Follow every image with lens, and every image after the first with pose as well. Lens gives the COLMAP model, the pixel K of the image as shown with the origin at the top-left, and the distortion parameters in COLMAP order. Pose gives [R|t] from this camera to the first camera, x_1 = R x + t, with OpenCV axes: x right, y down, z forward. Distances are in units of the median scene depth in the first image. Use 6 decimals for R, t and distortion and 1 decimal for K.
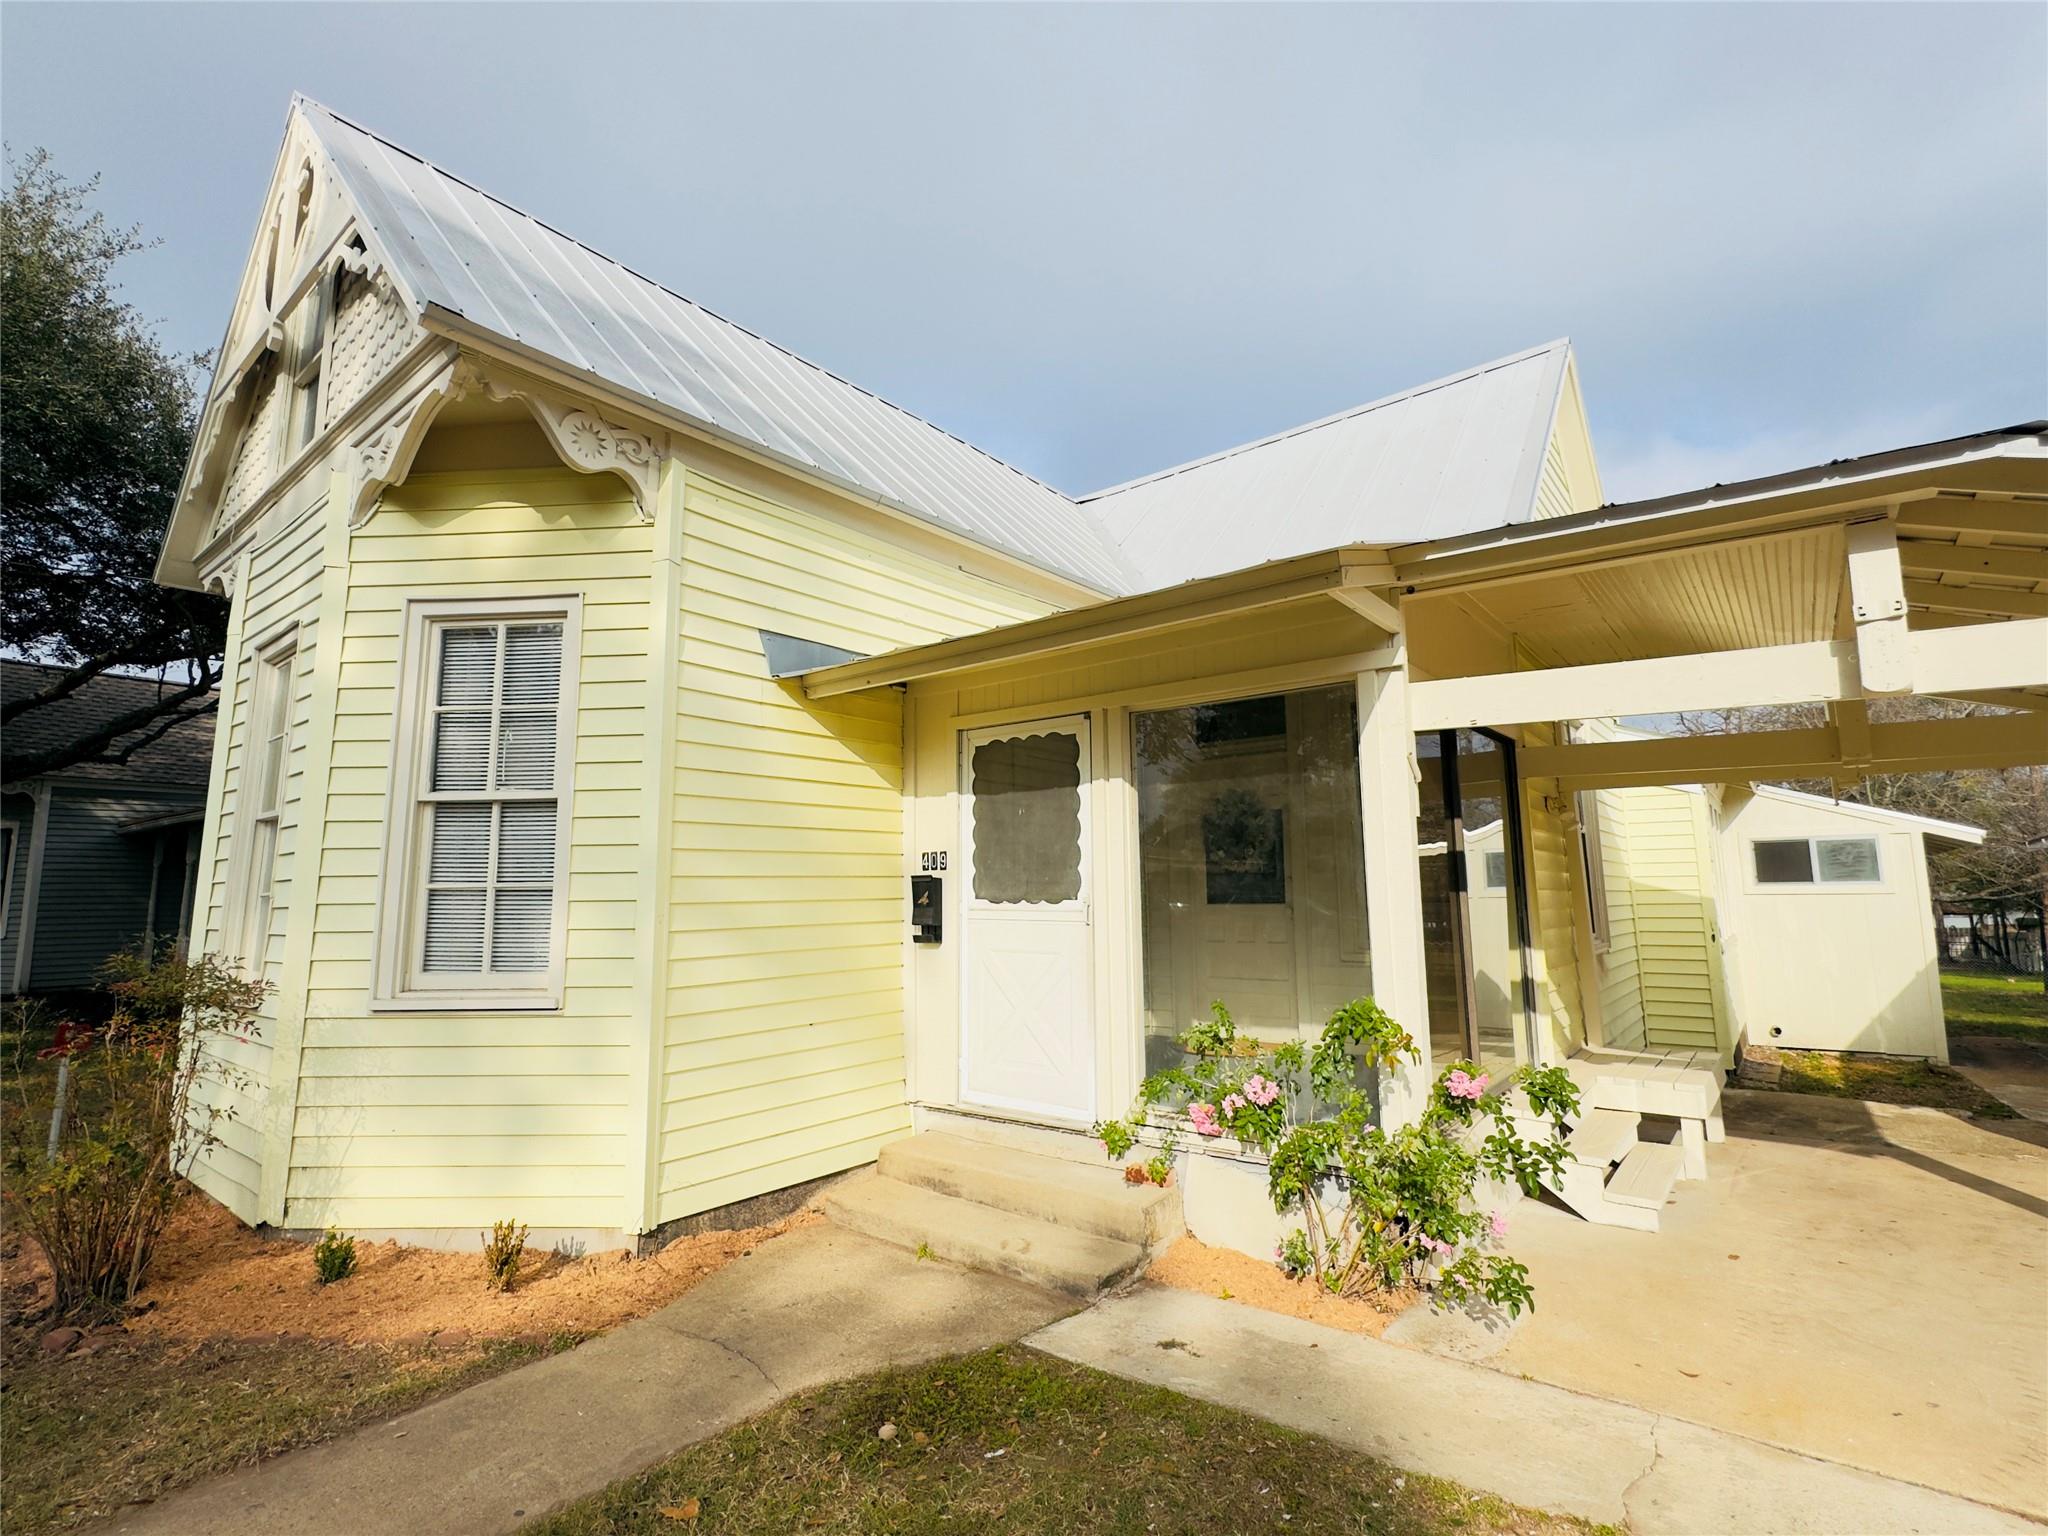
lens RADIAL K [[976.0, 0, 1024.0], [0, 976.0, 768.0], [0, 0, 1]] dist [-0.001687, 0.000362]
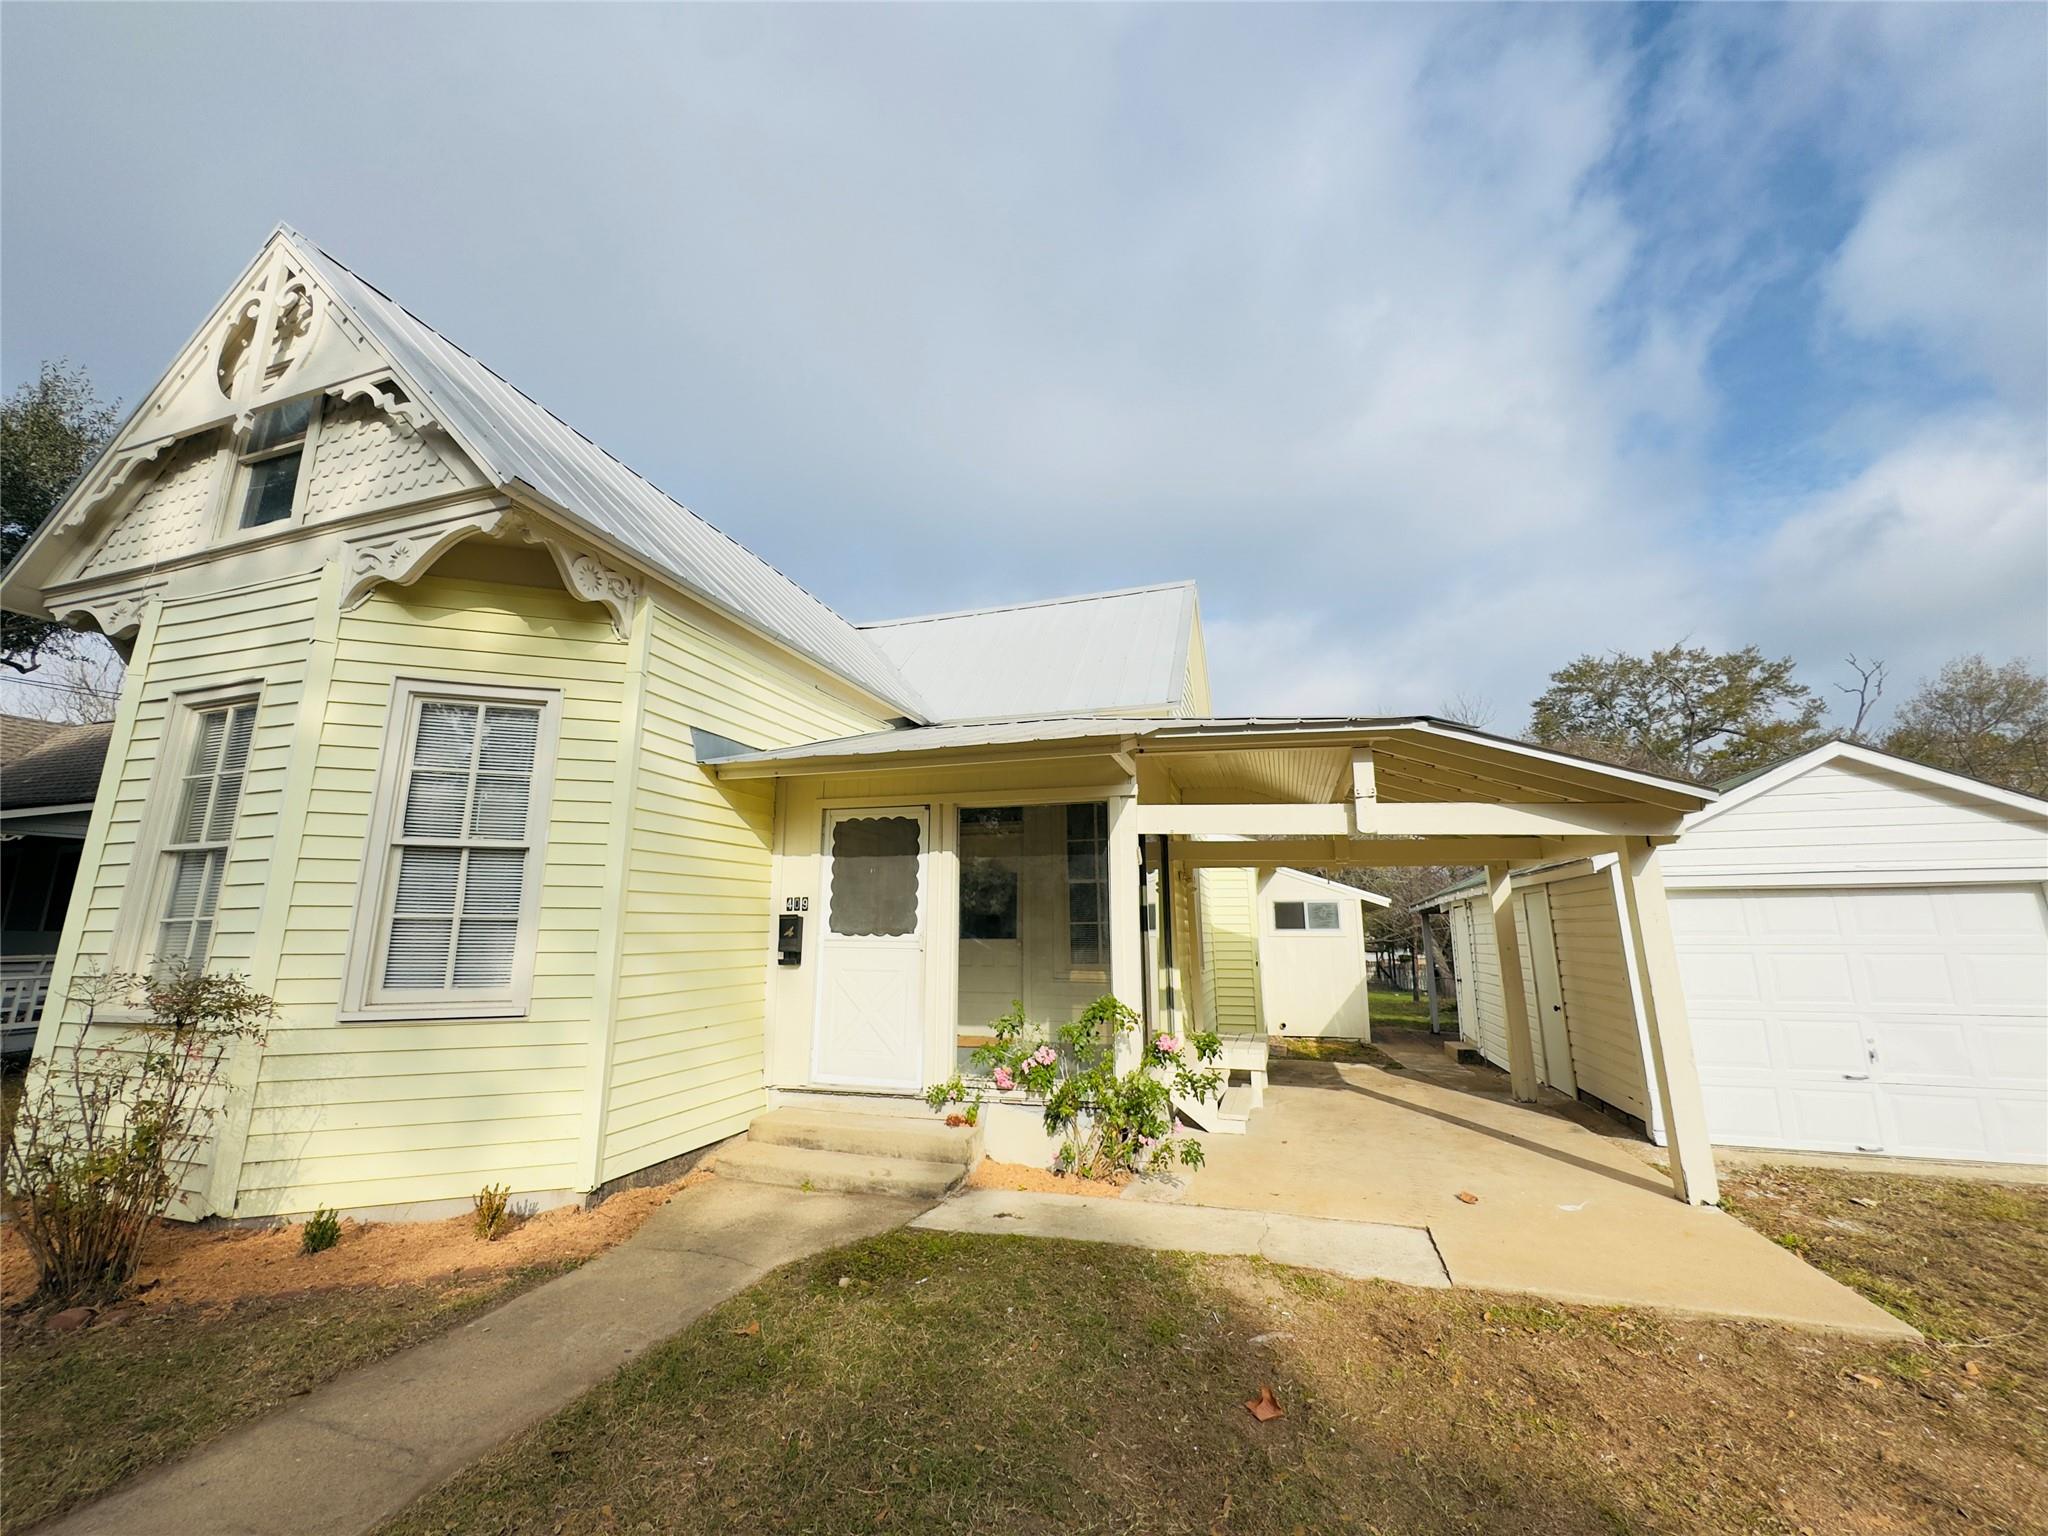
lens RADIAL K [[818.8, 0, 1024.0], [0, 818.8, 768.0], [0, 0, 1]] dist [-0.000728, 0.000205]
pose [[0.932401, 0.082688, 0.351839, -0.258587], [-0.057668, 0.995042, -0.081026, -0.022771], [-0.356795, 0.055259, 0.932547, -0.224723]]
